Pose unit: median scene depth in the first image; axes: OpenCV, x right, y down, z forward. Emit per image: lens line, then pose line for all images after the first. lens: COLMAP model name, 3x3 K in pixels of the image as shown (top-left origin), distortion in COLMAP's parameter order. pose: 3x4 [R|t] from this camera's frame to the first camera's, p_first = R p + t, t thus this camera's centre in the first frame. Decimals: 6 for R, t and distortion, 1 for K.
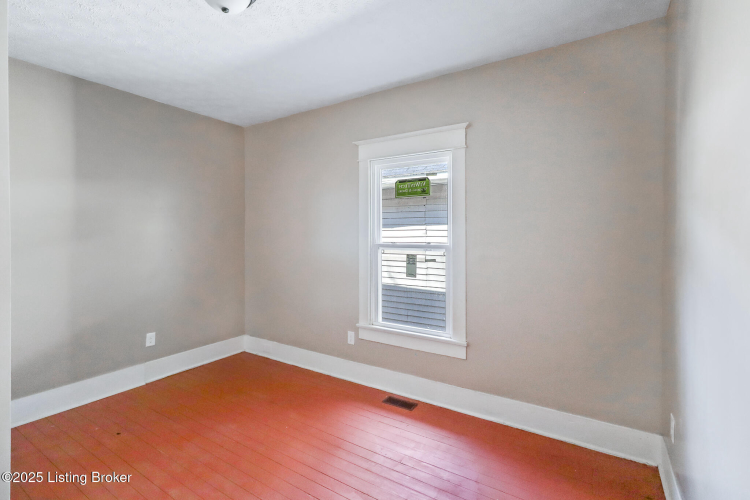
lens RADIAL K [[350.1, 0, 374.8], [0, 350.1, 235.8], [0, 0, 1]] dist [0.000039, -0.000035]
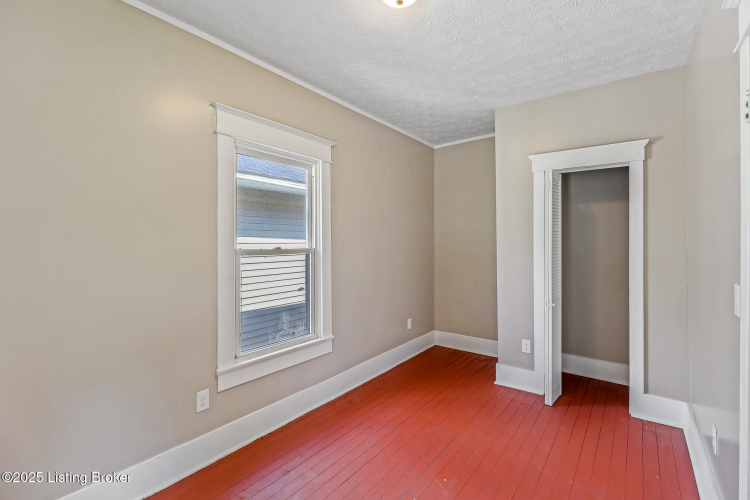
lens RADIAL K [[350.1, 0, 374.8], [0, 350.1, 235.8], [0, 0, 1]] dist [0.000039, -0.000035]
pose [[0.070787, 0.009939, 0.997442, -0.795855], [0.000021, 0.999950, -0.009966, -0.006580], [-0.997491, 0.000726, 0.070783, 0.728816]]
